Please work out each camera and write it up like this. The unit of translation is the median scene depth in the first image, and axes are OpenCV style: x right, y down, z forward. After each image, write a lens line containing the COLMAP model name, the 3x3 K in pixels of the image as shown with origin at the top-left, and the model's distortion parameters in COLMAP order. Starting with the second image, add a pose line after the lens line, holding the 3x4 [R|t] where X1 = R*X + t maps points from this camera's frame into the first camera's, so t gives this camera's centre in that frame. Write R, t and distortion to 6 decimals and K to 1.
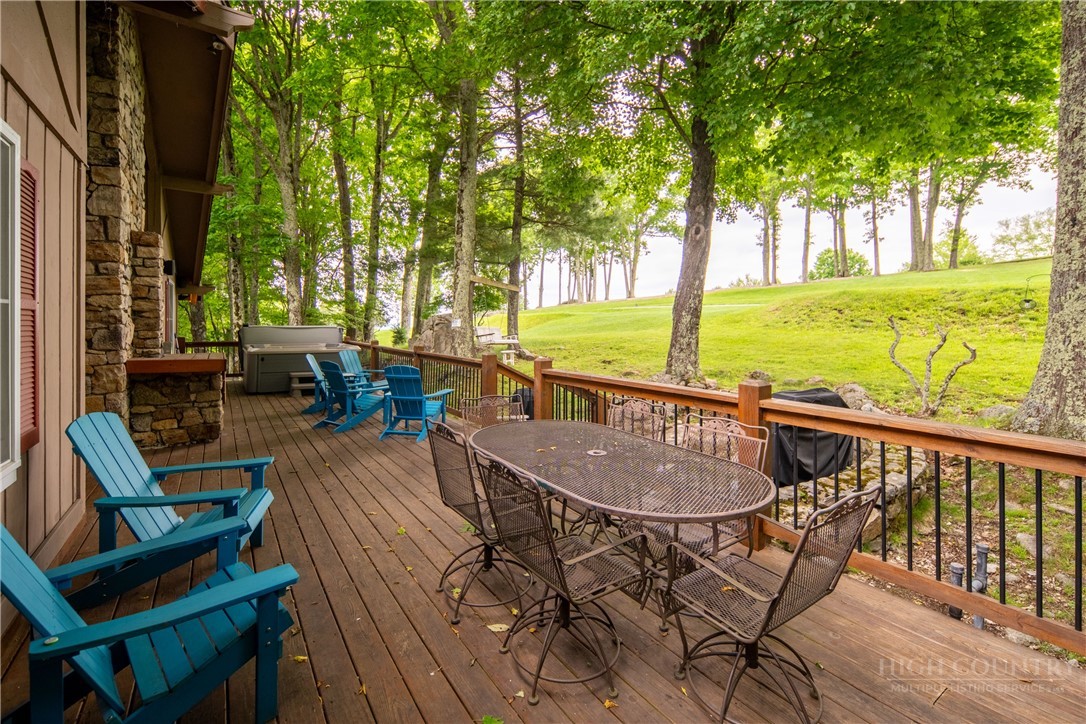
lens RADIAL K [[474.5, 0, 542.5], [0, 474.5, 324.7], [0, 0, 1]] dist [0.001408, 0.000247]
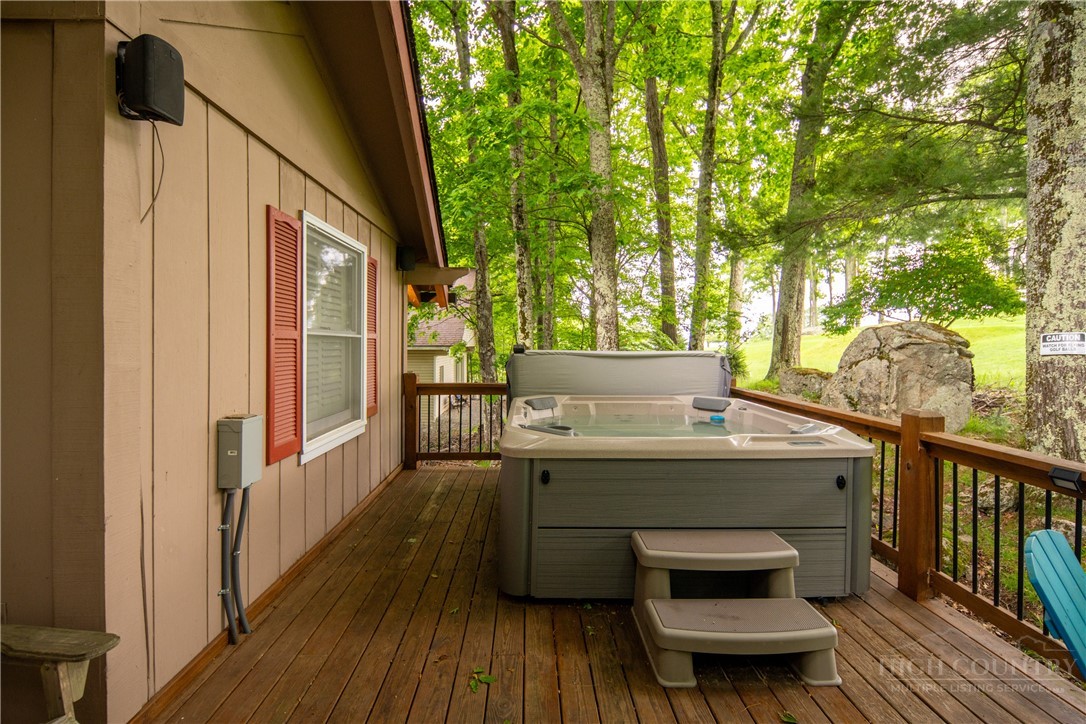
lens RADIAL K [[507.7, 0, 542.0], [0, 507.7, 346.0], [0, 0, 1]] dist [-0.002297, -0.000660]
pose [[0.840486, 0.000528, -0.541833, -0.235248], [0.000791, 0.999997, 0.002201, -0.002348], [0.541833, -0.002279, 0.840483, 0.409679]]
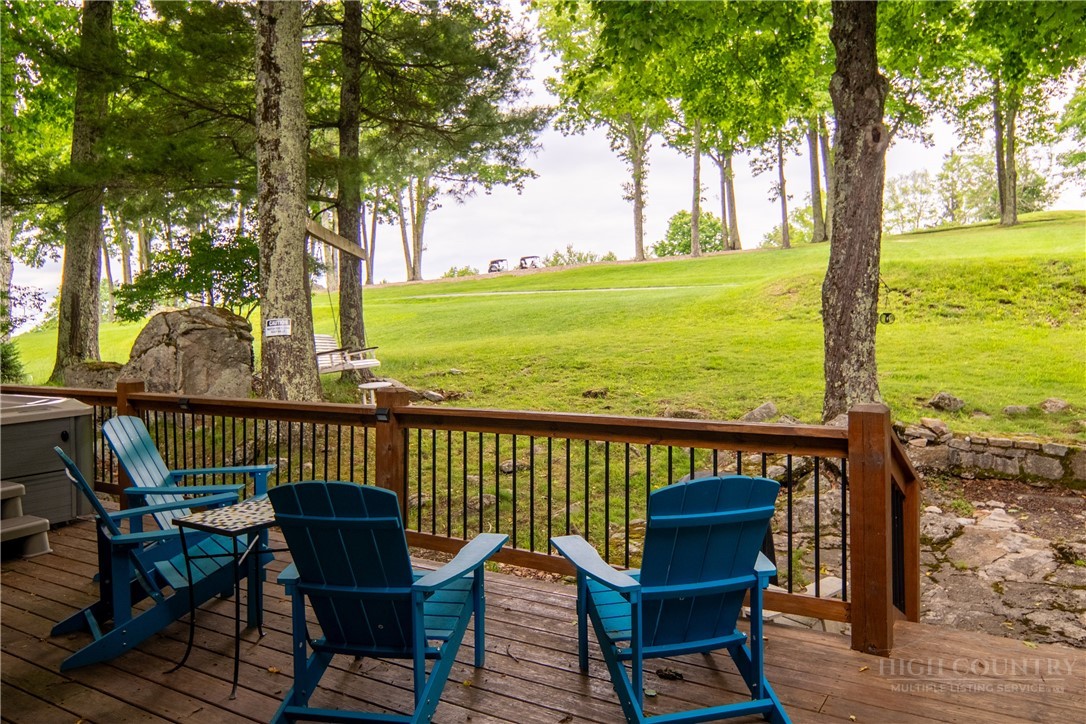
lens RADIAL K [[752.0, 0, 584.7], [0, 752.0, 343.6], [0, 0, 1]] dist [-0.002485, 0.005607]
pose [[0.903683, -0.037894, 0.426523, -0.177403], [0.026740, 0.999127, 0.032112, -0.002403], [-0.427367, -0.017614, 0.903906, 0.211291]]
